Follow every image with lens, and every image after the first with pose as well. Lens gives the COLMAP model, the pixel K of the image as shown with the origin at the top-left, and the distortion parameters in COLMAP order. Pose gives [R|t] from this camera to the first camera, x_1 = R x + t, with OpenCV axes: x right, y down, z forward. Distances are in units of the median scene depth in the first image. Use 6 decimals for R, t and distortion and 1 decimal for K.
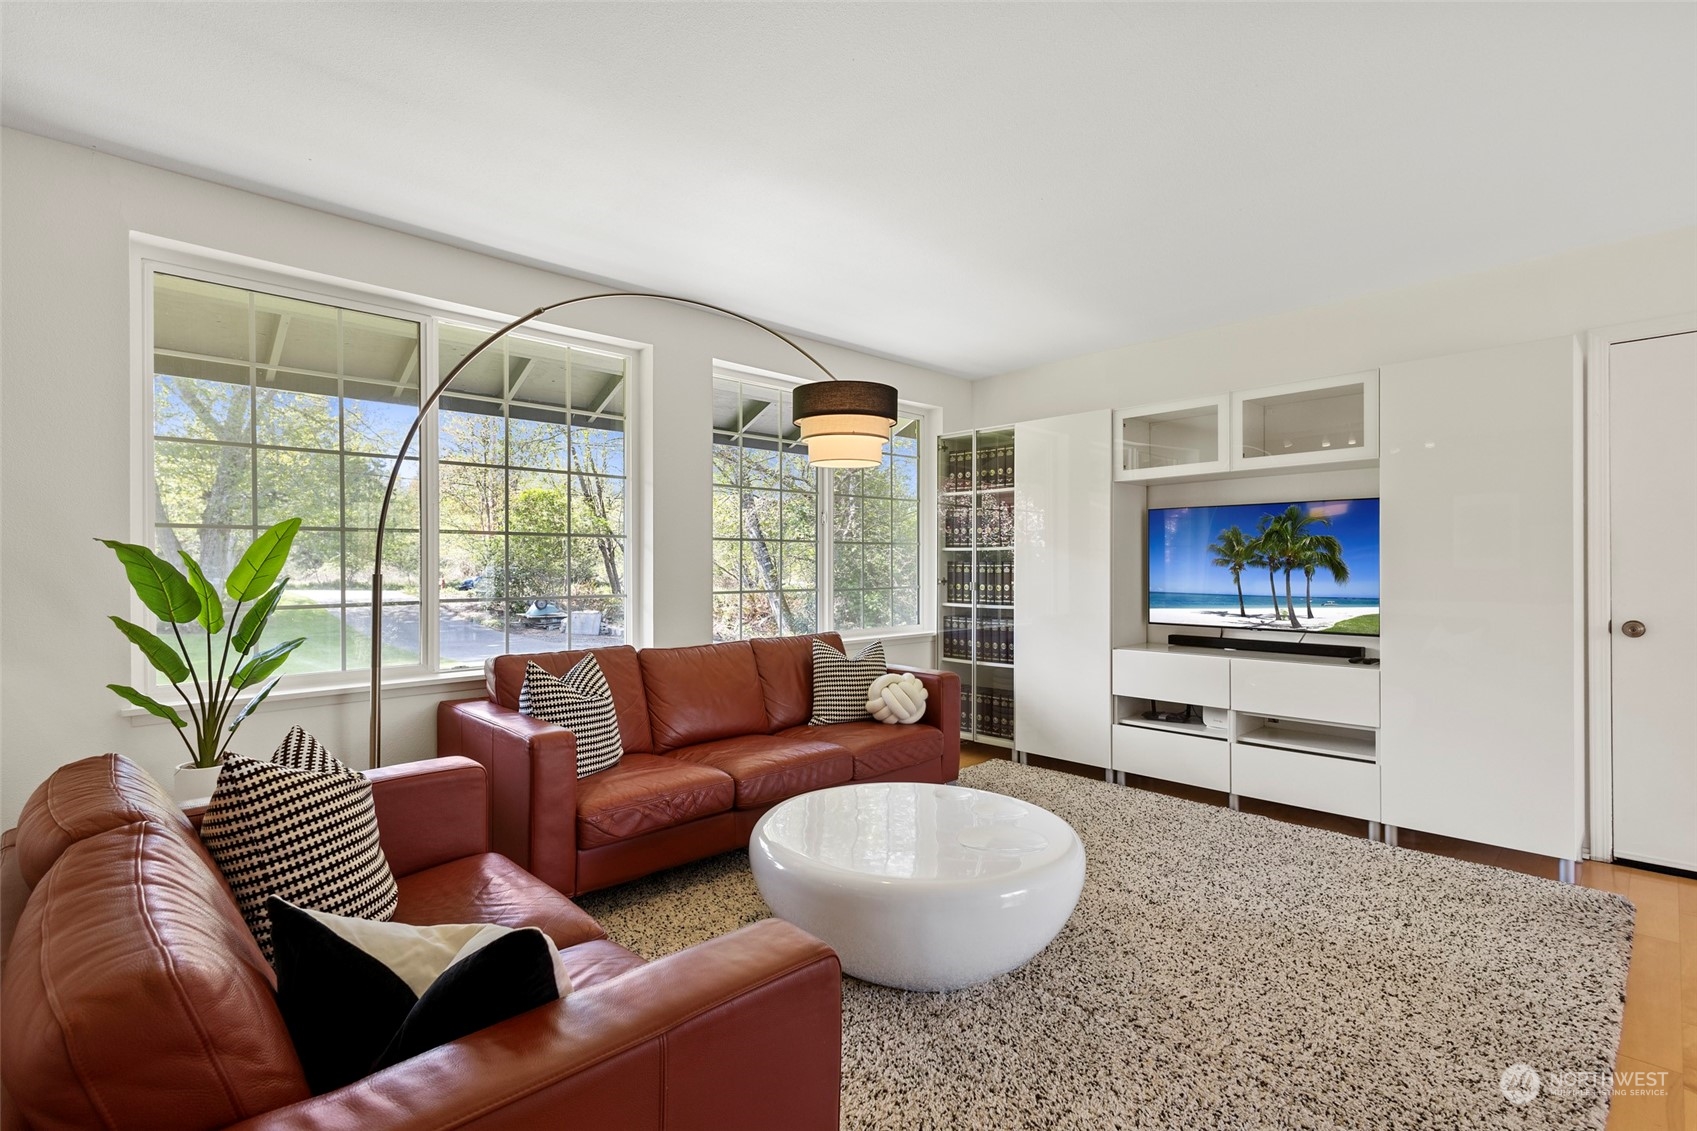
lens RADIAL K [[815.1, 0, 862.8], [0, 815.1, 553.8], [0, 0, 1]] dist [0.007477, -0.000587]
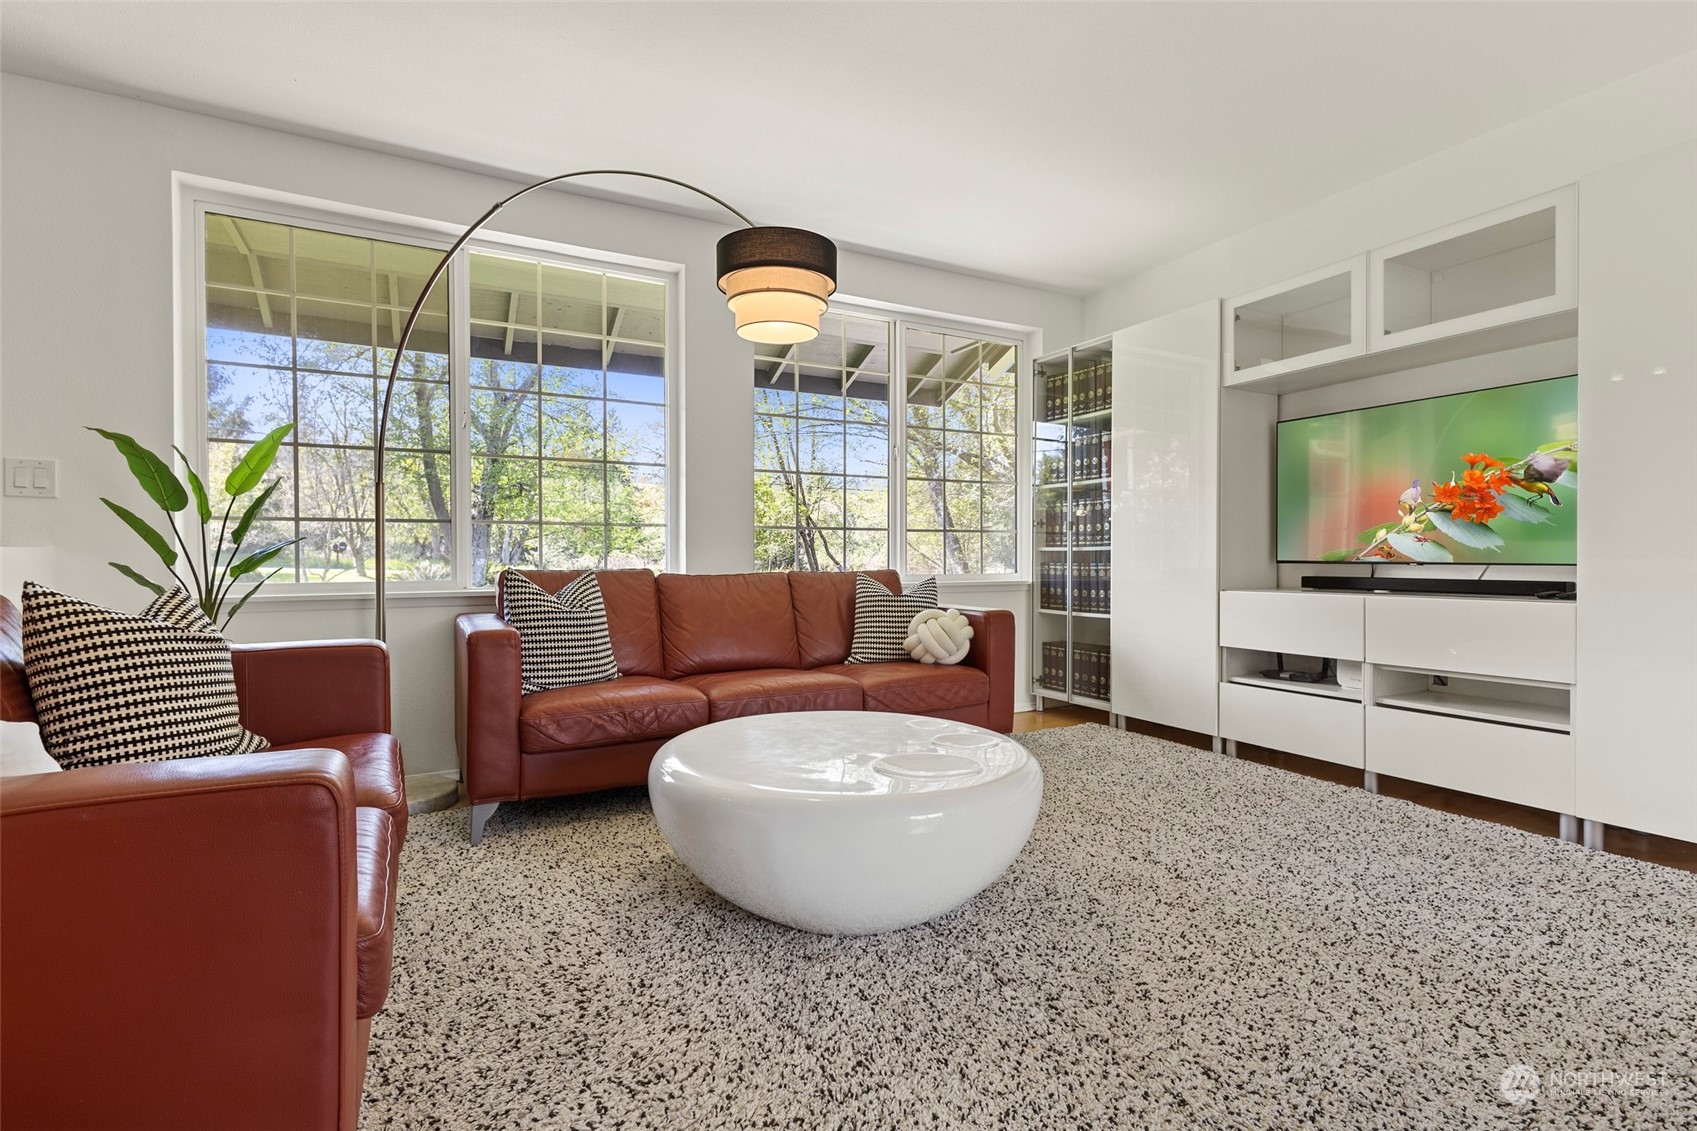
lens RADIAL K [[815.1, 0, 853.3], [0, 815.1, 555.6], [0, 0, 1]] dist [0.007477, -0.000587]
pose [[0.960067, -0.002487, -0.279759, 0.219381], [0.004415, 0.999971, 0.006261, 0.090089], [0.279735, -0.007246, 0.960050, 0.131178]]
